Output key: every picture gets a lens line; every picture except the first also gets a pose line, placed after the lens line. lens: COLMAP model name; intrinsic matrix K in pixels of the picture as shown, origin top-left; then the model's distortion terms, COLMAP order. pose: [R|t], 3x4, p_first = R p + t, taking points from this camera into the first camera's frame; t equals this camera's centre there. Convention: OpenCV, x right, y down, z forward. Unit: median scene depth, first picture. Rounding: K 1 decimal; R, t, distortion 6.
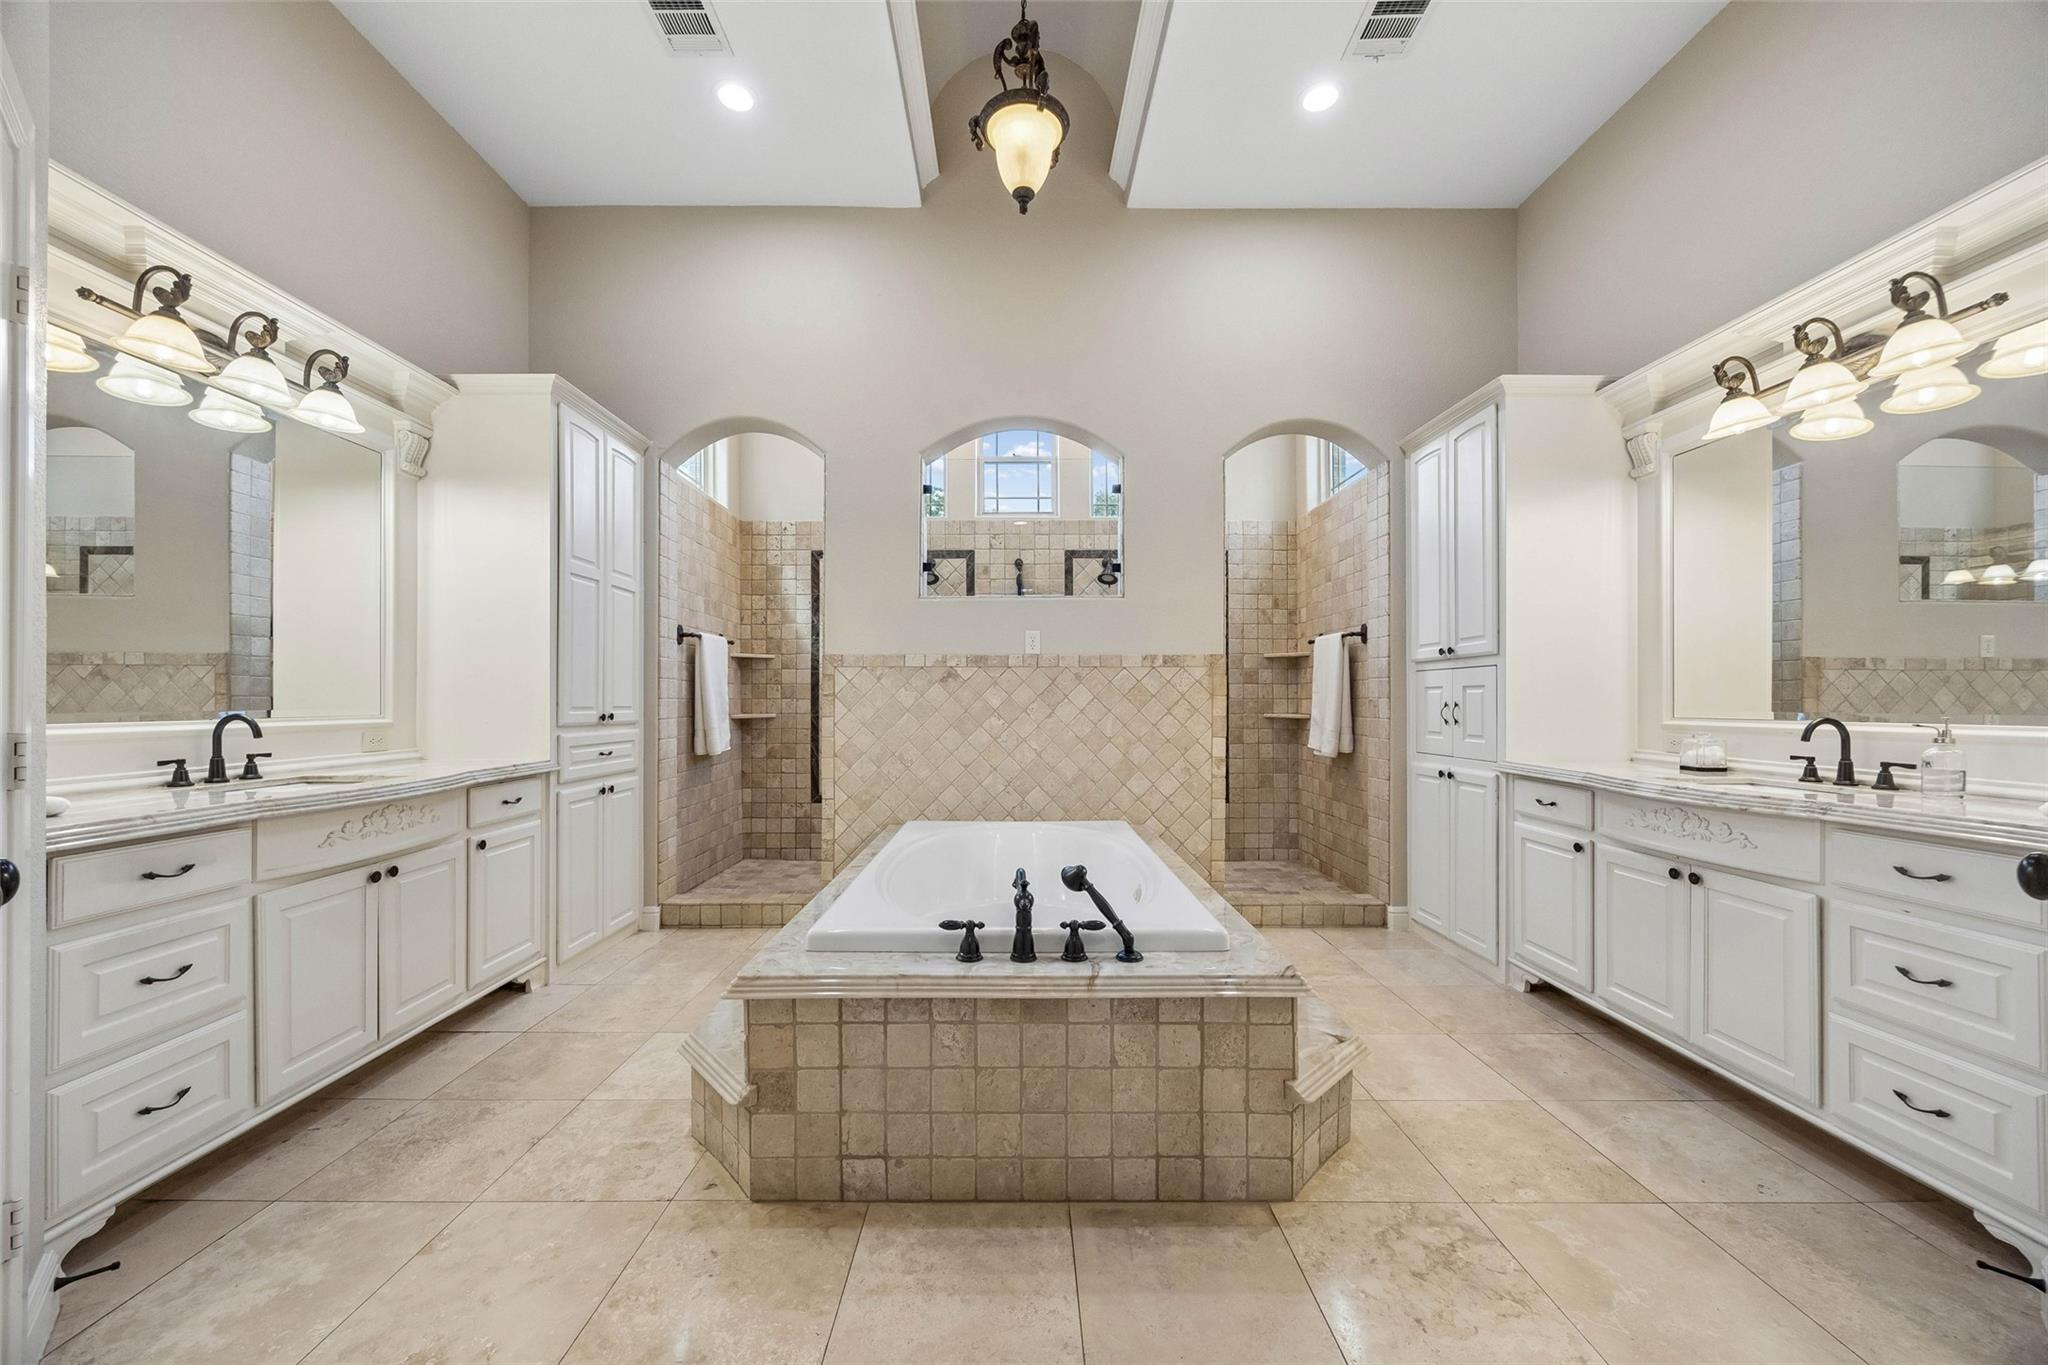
lens RADIAL K [[773.6, 0, 1016.4], [0, 773.6, 696.2], [0, 0, 1]] dist [0.001751, -0.000400]
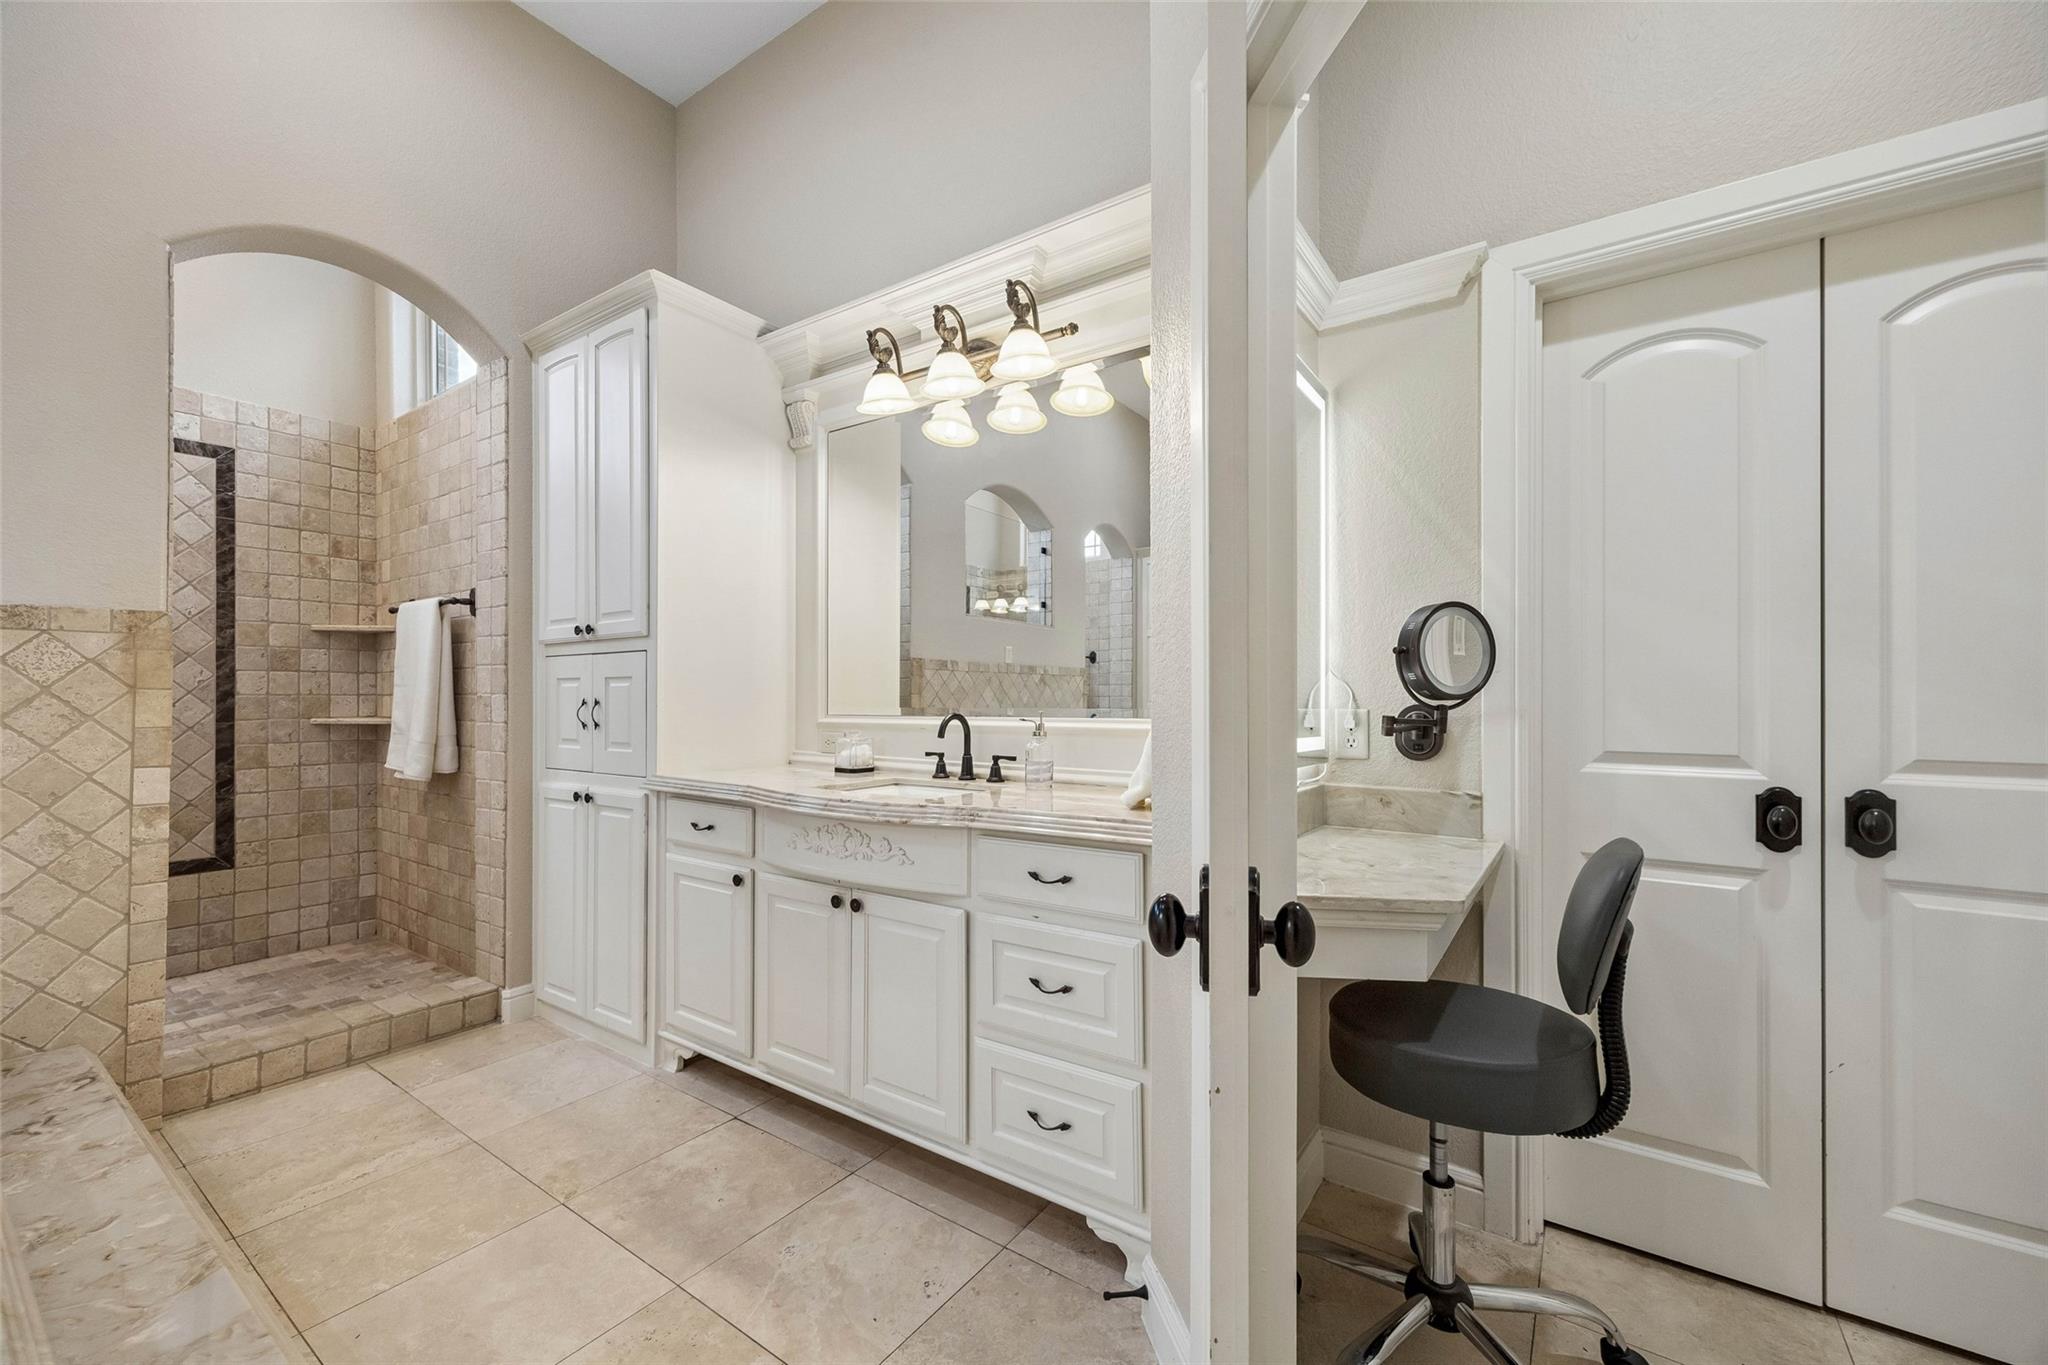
lens RADIAL K [[773.6, 0, 1037.6], [0, 773.6, 689.9], [0, 0, 1]] dist [0.001751, -0.000400]
pose [[0.544022, 0.004890, 0.839056, 0.201197], [-0.001895, 0.999988, -0.004600, 0.001885], [-0.839069, 0.000912, 0.544025, 0.275546]]
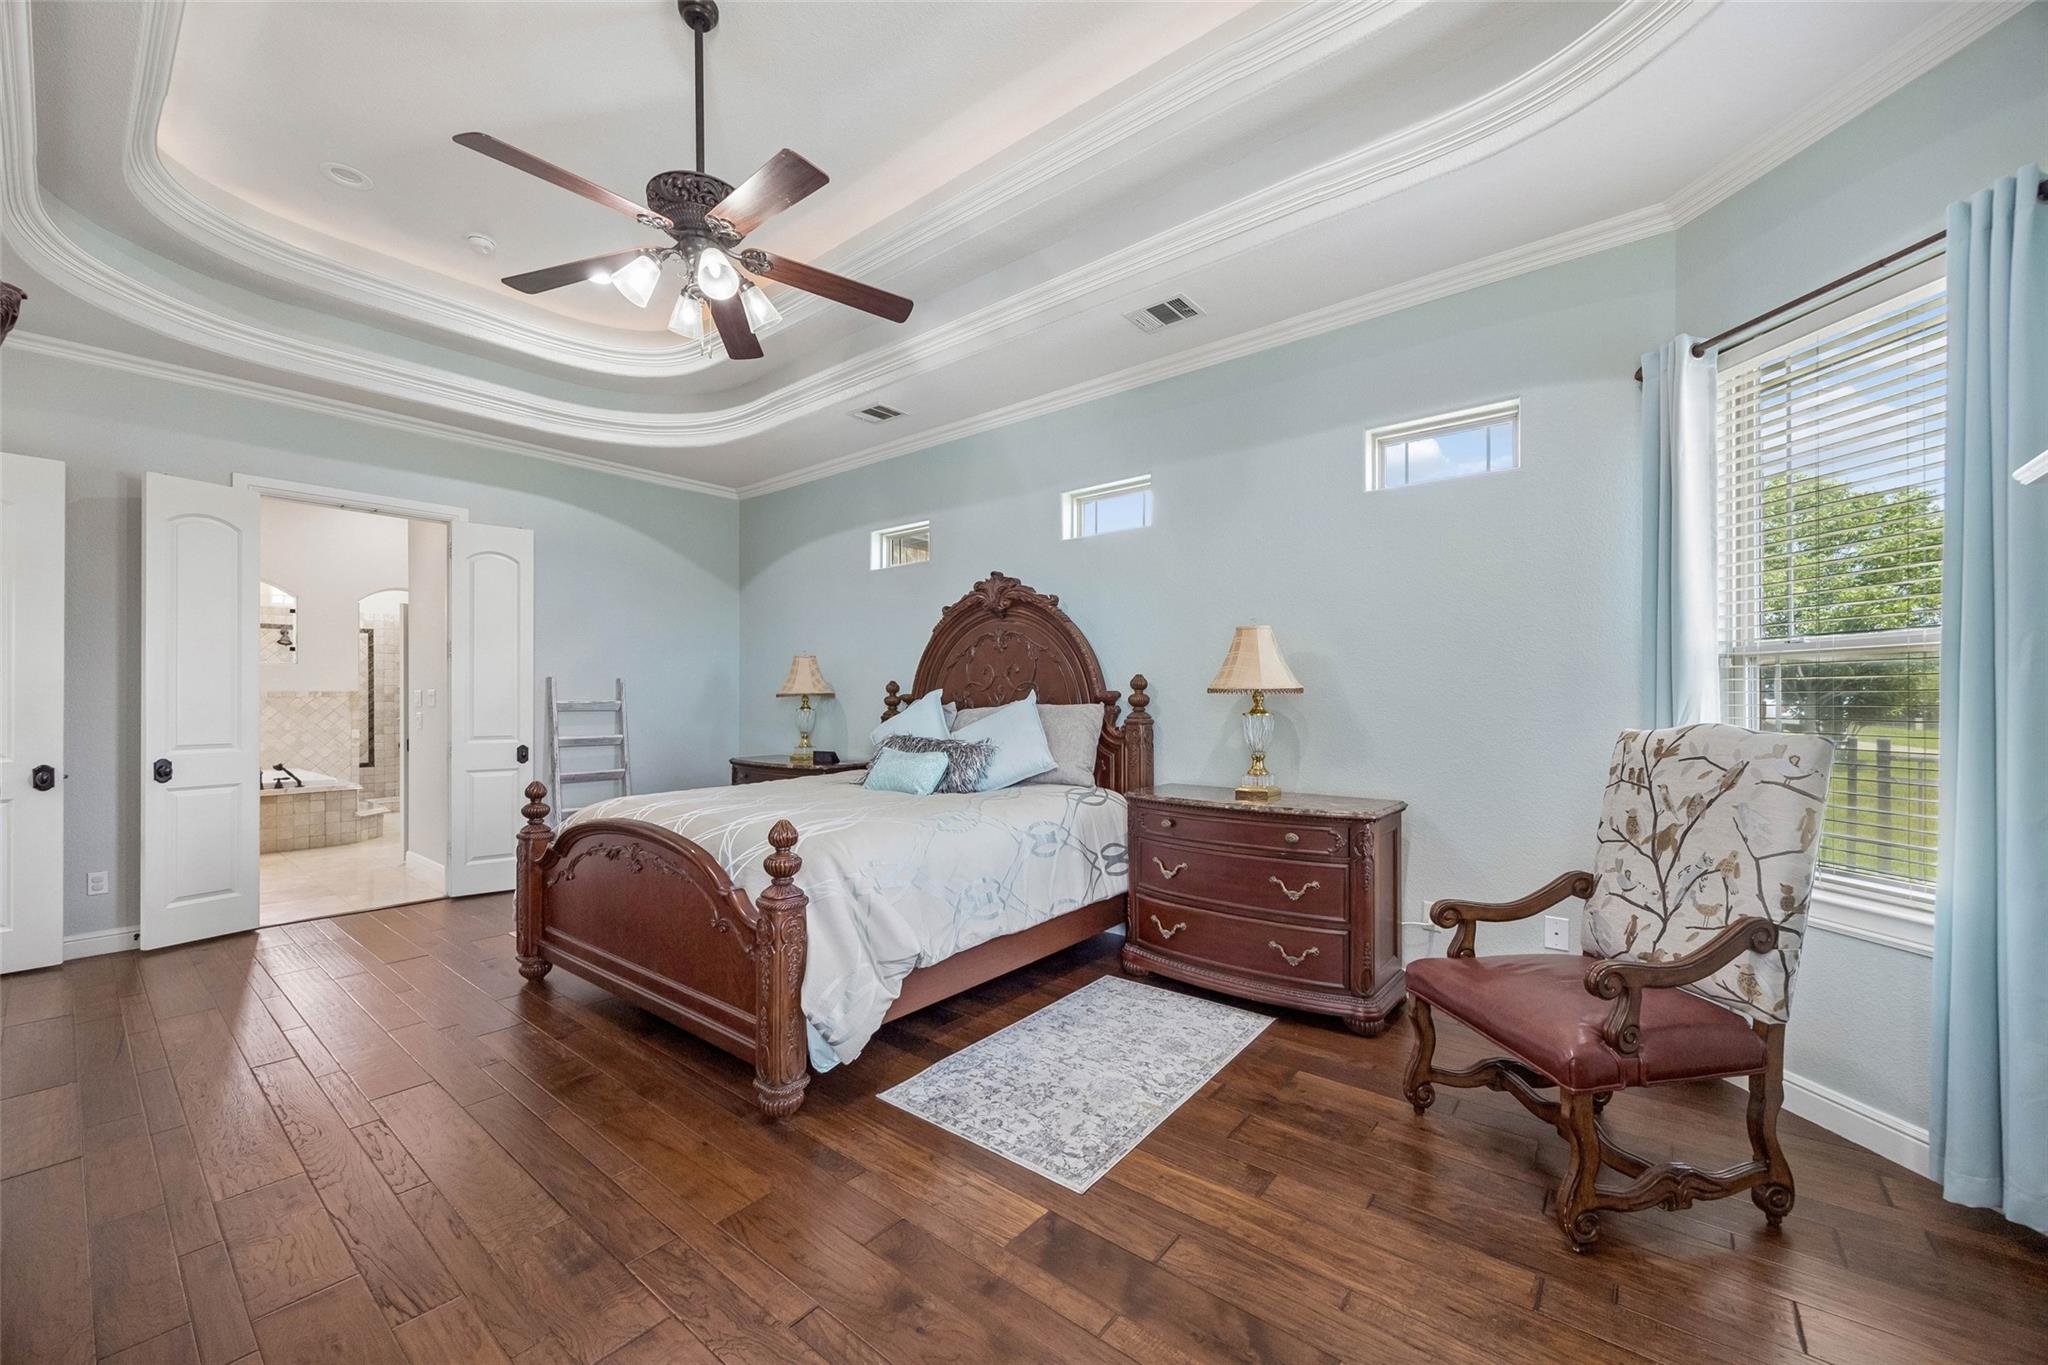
lens RADIAL K [[773.6, 0, 1019.8], [0, 773.6, 695.6], [0, 0, 1]] dist [0.001751, -0.000400]
pose [[0.629779, -0.001197, 0.776773, -0.353094], [0.001695, 0.999999, 0.000167, -0.053347], [-0.776772, 0.001212, 0.629780, -2.521686]]
